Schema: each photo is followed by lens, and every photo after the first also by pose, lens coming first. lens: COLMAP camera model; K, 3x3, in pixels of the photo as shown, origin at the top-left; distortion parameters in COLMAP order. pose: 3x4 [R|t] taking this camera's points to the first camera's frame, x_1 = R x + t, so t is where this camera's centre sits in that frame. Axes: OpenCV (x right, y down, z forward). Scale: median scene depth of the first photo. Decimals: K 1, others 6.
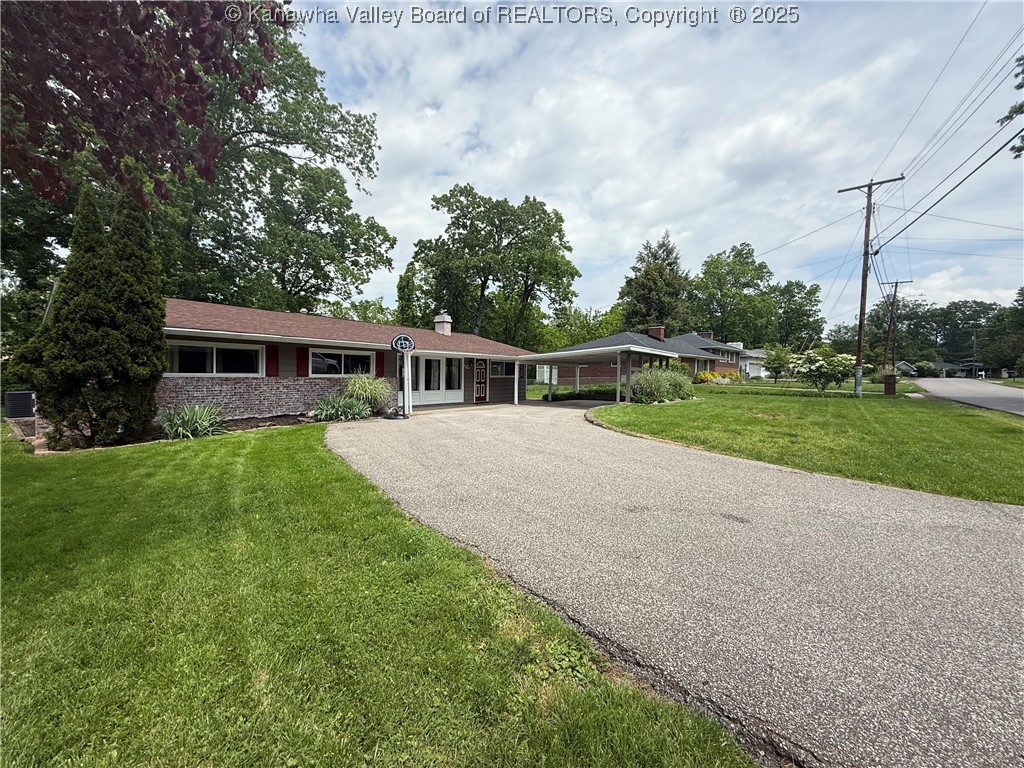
lens RADIAL K [[404.1, 0, 507.6], [0, 404.1, 384.9], [0, 0, 1]] dist [-0.000926, -0.000030]
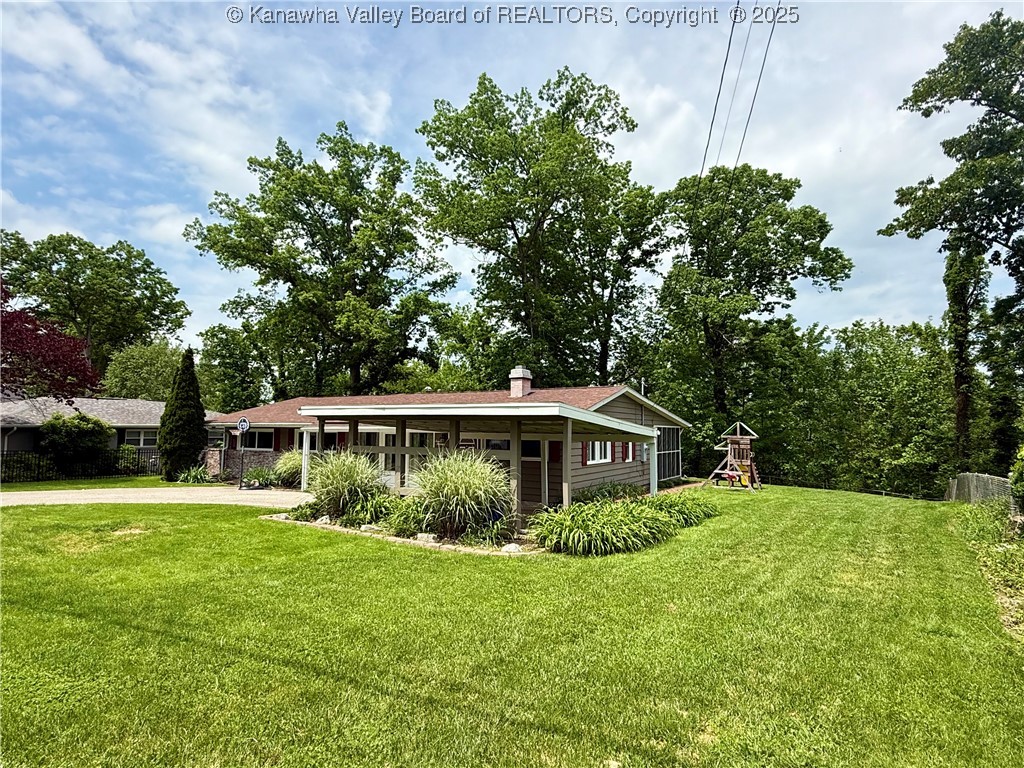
lens RADIAL K [[563.6, 0, 513.2], [0, 563.6, 383.8], [0, 0, 1]] dist [0.001272, 0.000149]
pose [[0.122105, -0.098733, -0.987594, 0.445082], [-0.034942, 0.993995, -0.103693, -0.023062], [0.991902, 0.047170, 0.117922, 0.473986]]
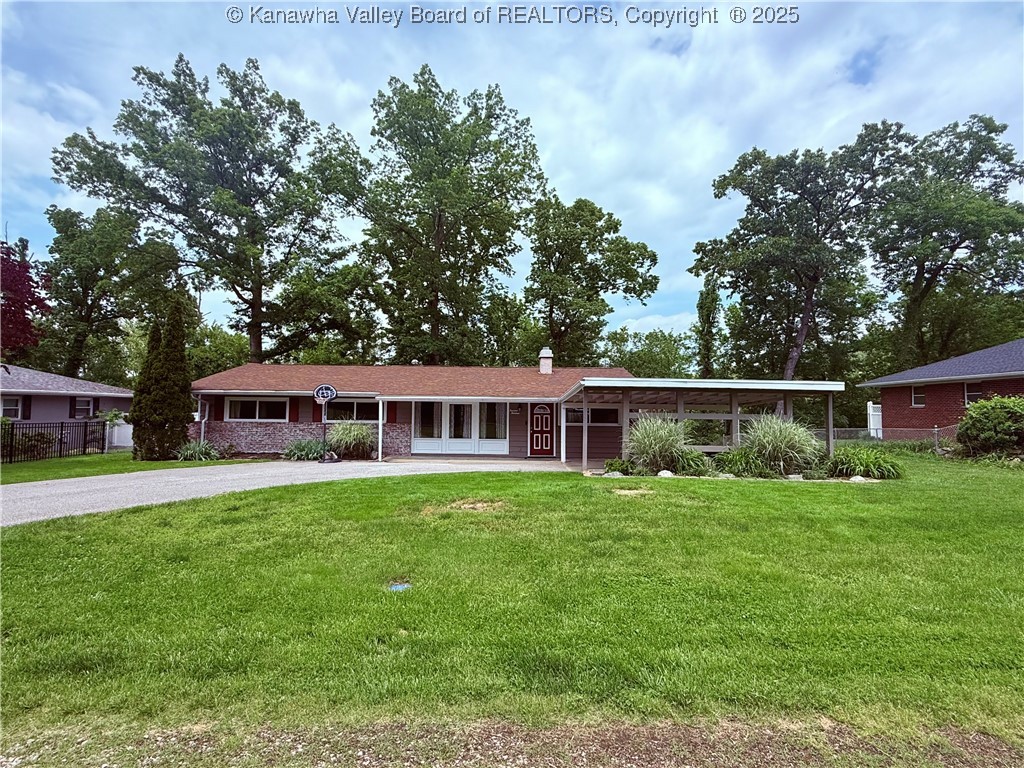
lens RADIAL K [[496.6, 0, 510.7], [0, 496.6, 386.5], [0, 0, 1]] dist [-0.001681, -0.000560]
pose [[0.604765, -0.043688, -0.795205, 0.330251], [-0.024978, 0.996963, -0.073768, -0.010073], [0.796012, 0.064475, 0.601837, 0.178059]]
